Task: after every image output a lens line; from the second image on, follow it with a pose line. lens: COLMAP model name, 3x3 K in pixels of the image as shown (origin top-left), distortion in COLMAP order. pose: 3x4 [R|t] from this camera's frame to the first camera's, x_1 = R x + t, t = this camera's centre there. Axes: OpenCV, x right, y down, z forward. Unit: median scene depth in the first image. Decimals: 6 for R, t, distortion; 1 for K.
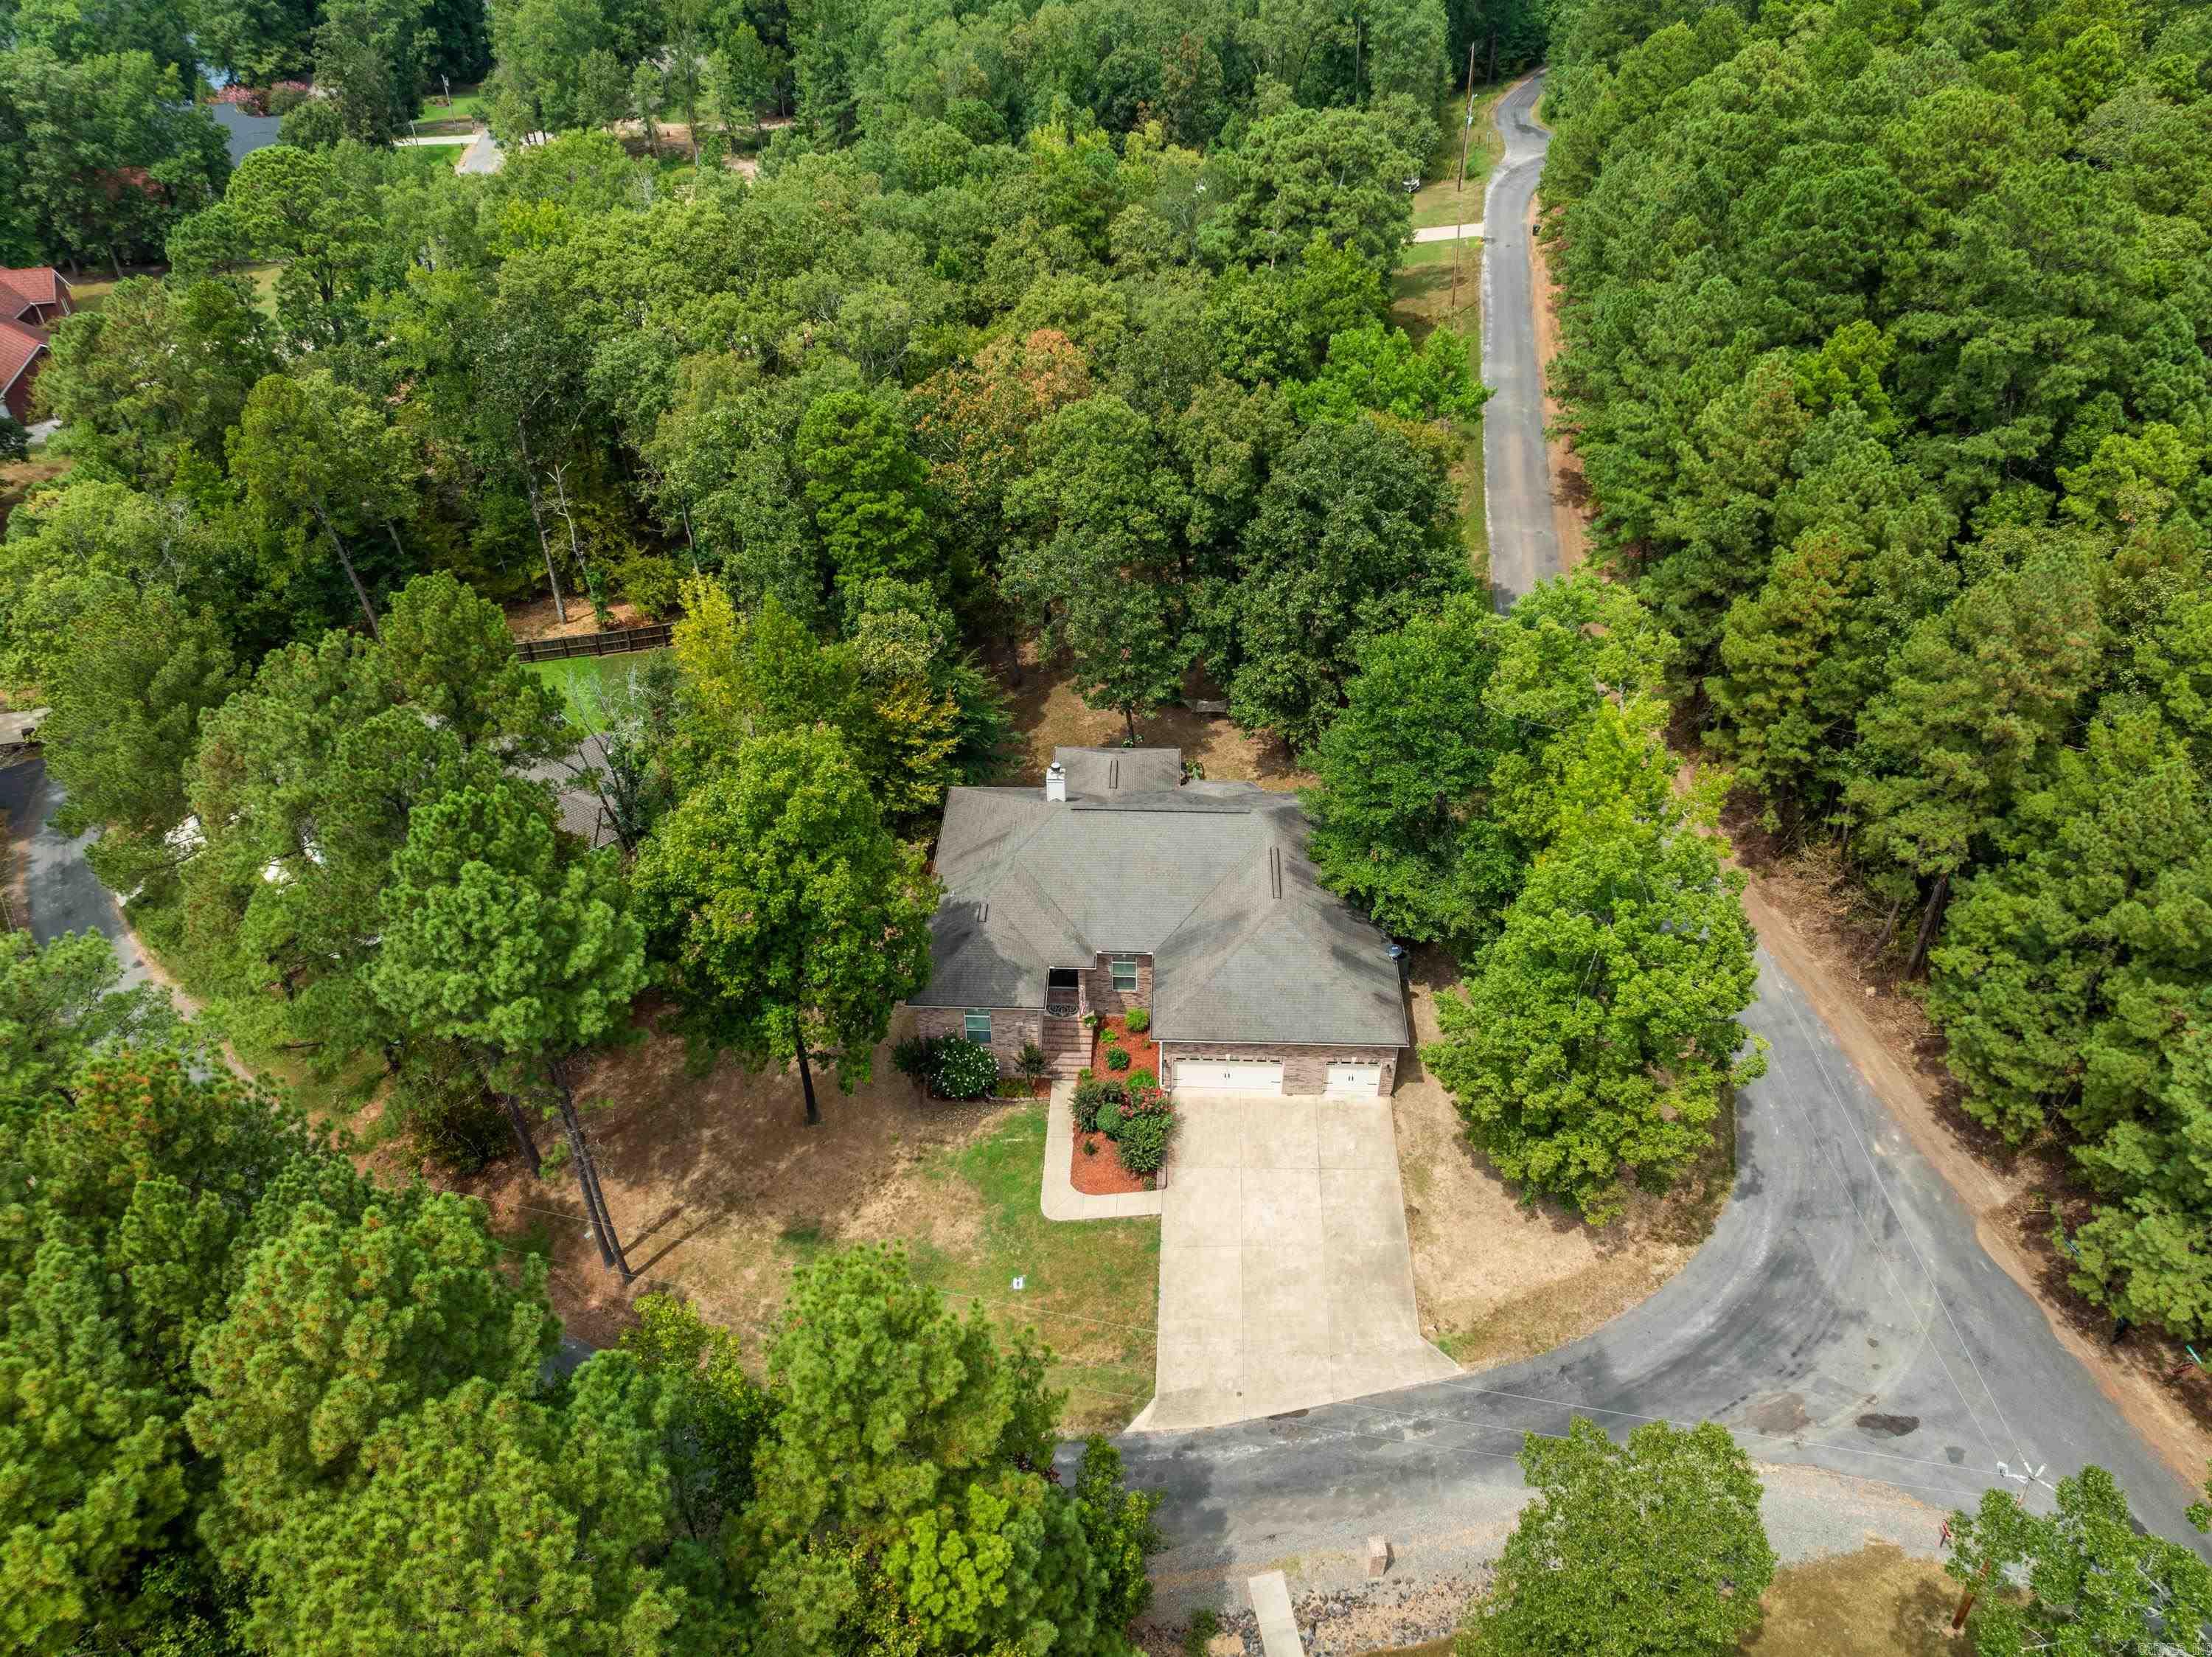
lens RADIAL K [[1557.2, 0, 1110.0], [0, 1557.2, 825.5], [0, 0, 1]] dist [-0.033729, -0.002543]
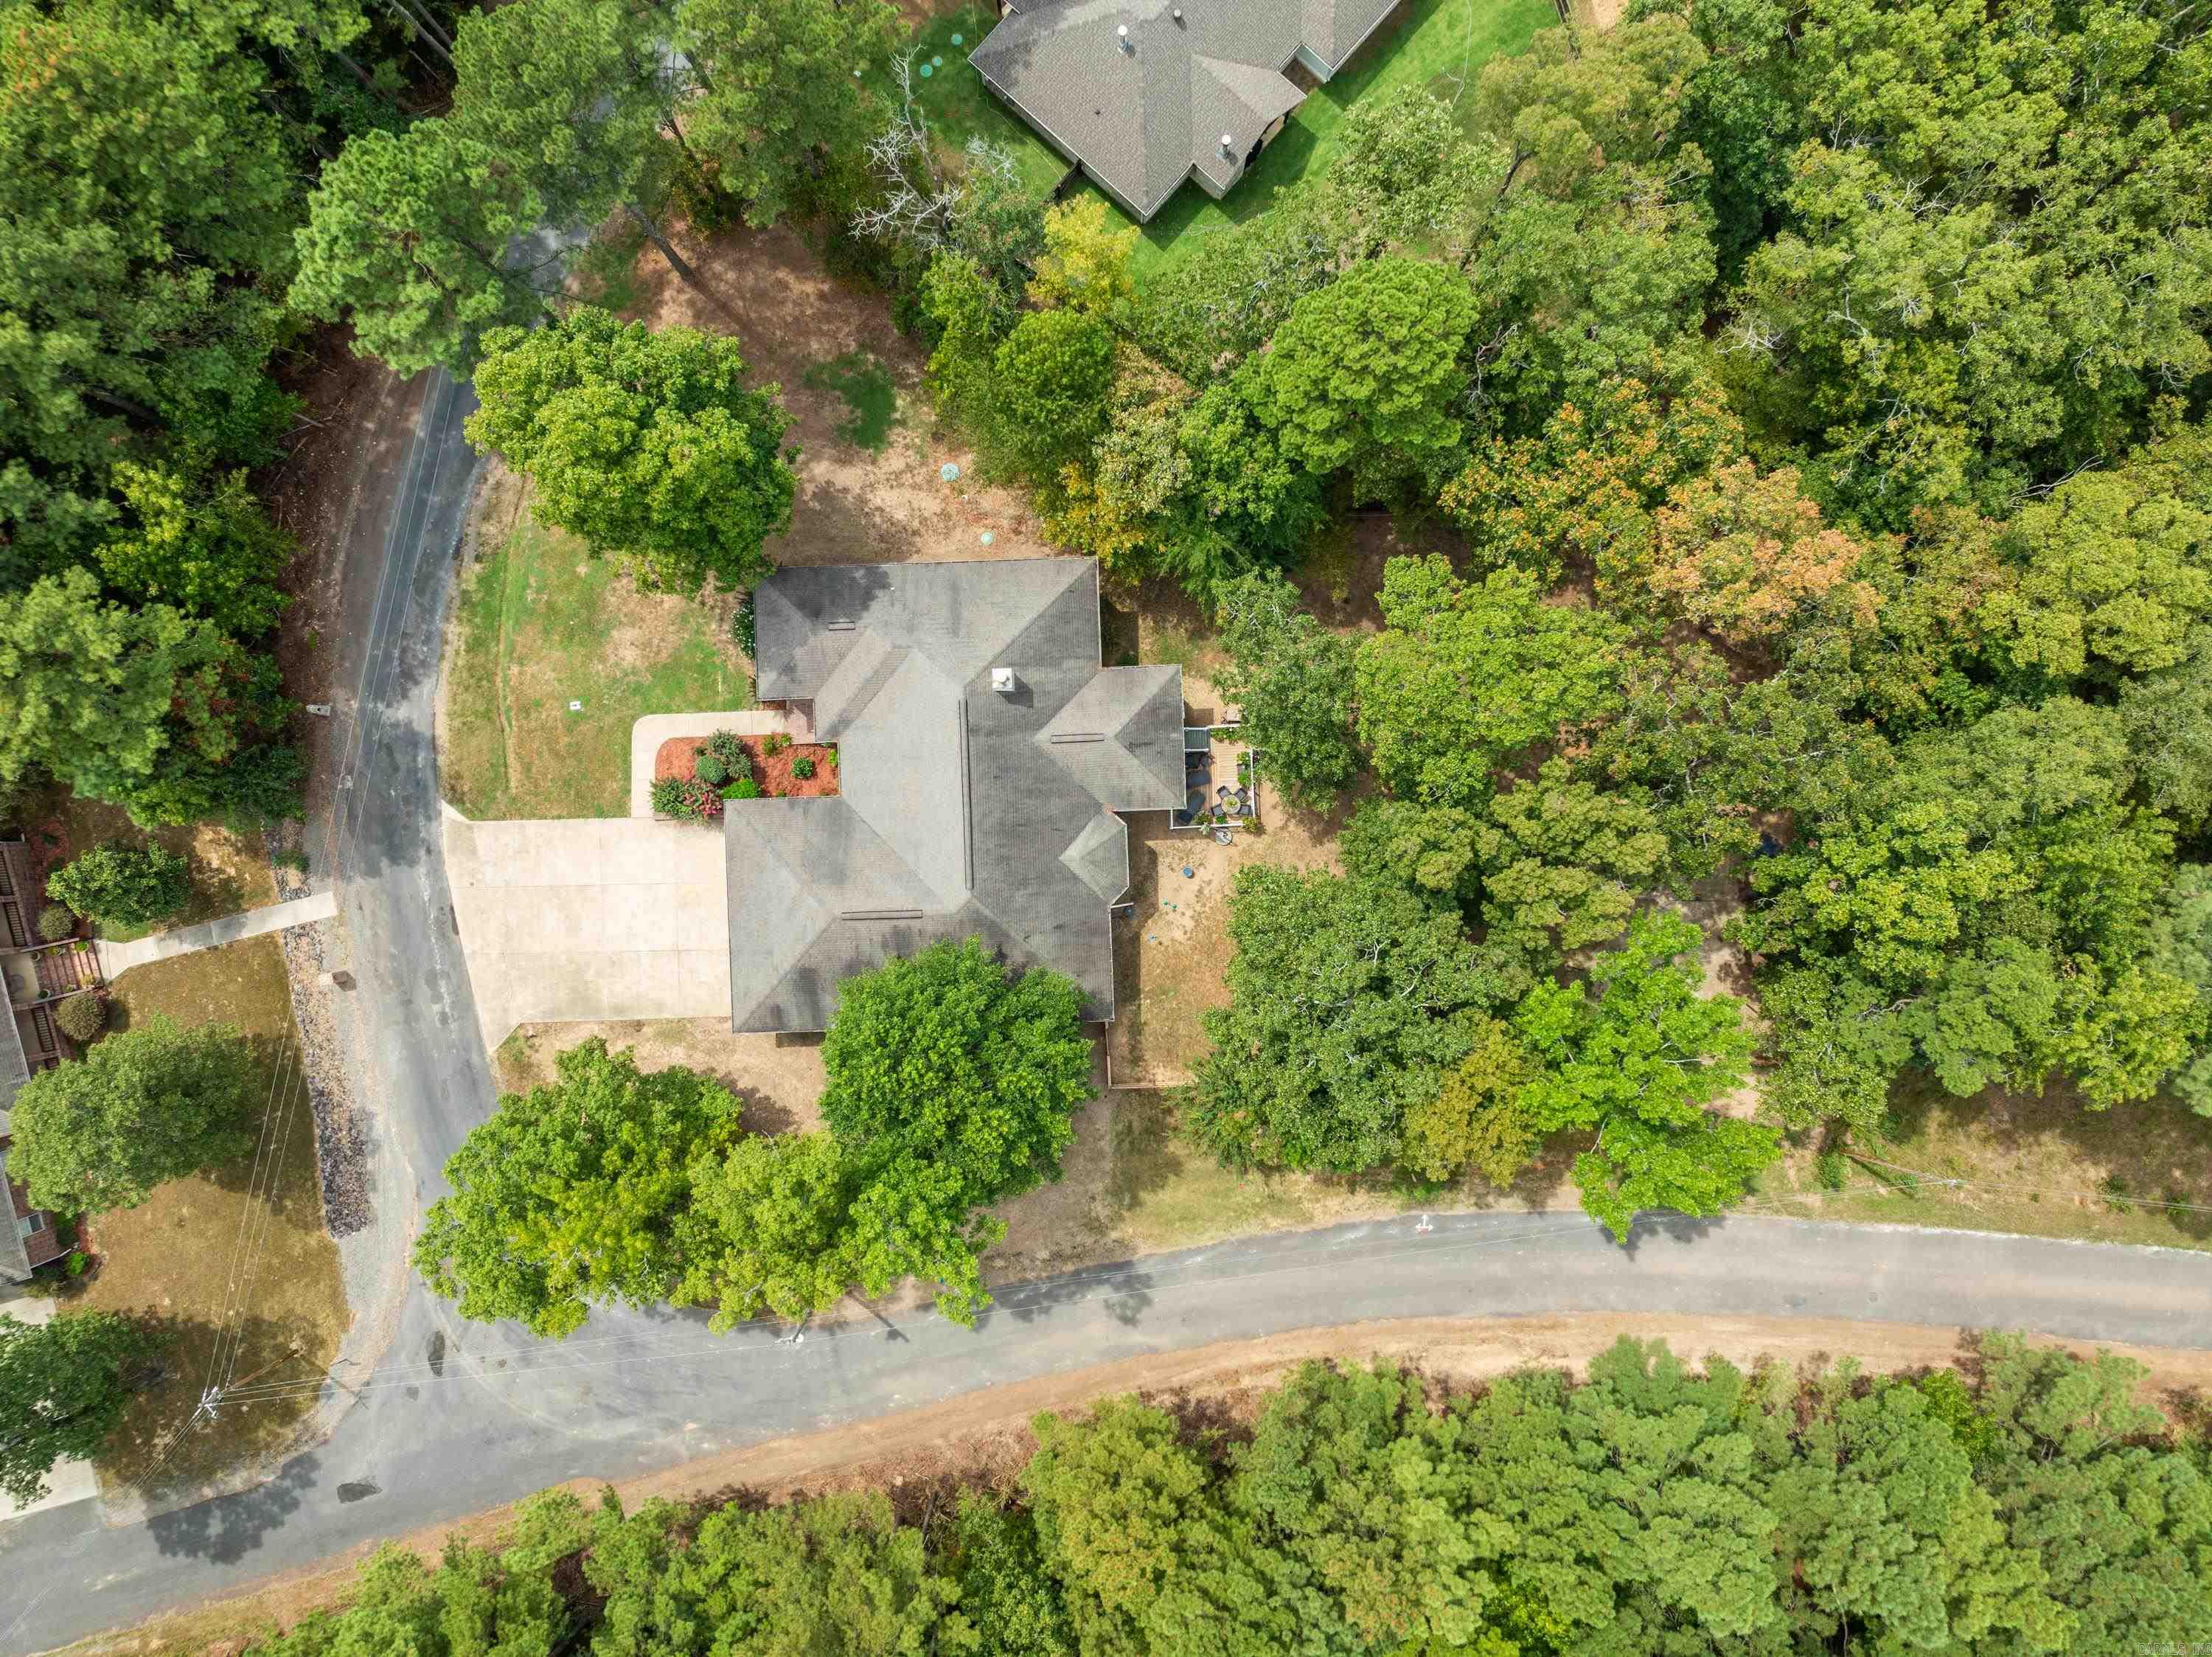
lens RADIAL K [[1557.2, 0, 1110.0], [0, 1557.2, 825.5], [0, 0, 1]] dist [-0.033729, -0.002543]
pose [[0.080457, 0.996713, 0.009516, 0.050657], [-0.605126, 0.041256, 0.795060, -0.807639], [0.792054, -0.069726, 0.606456, 0.495211]]
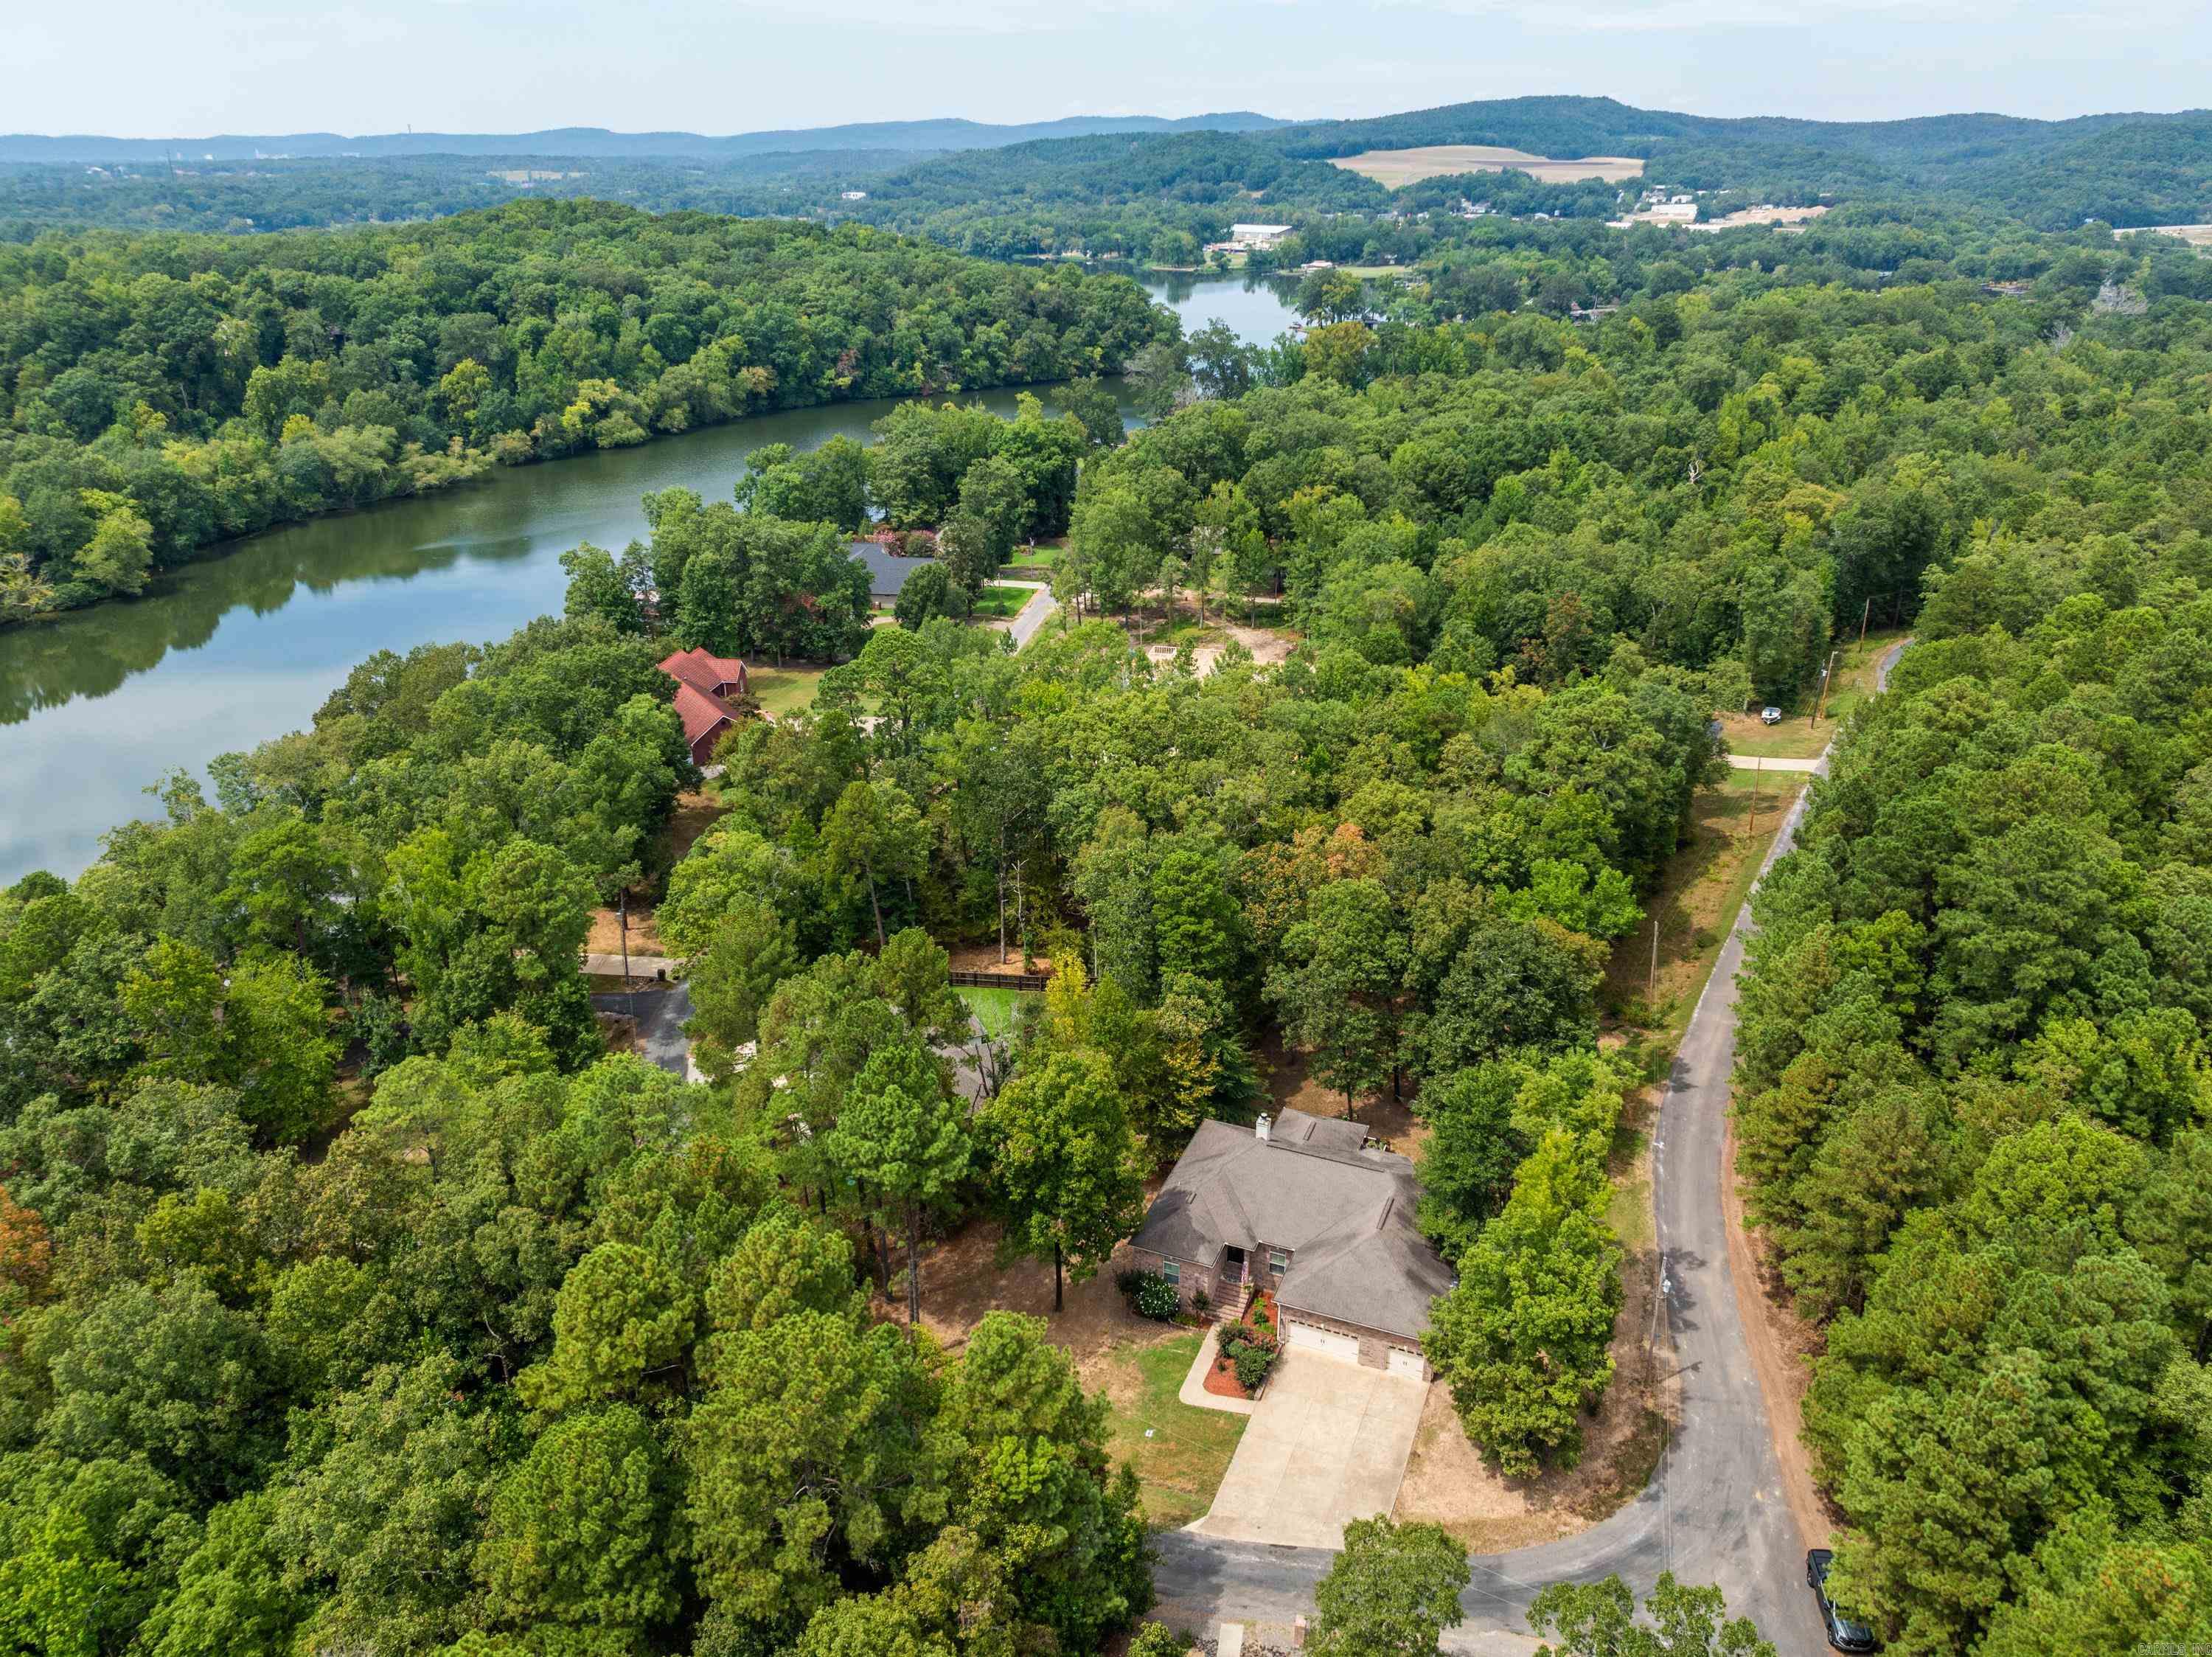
lens RADIAL K [[1557.2, 0, 1110.0], [0, 1557.2, 825.5], [0, 0, 1]] dist [-0.033729, -0.002543]
pose [[0.940229, 0.141854, -0.309591, 0.253185], [-0.213000, 0.954301, -0.209621, 0.041753], [0.265708, 0.263034, 0.927476, -0.514293]]
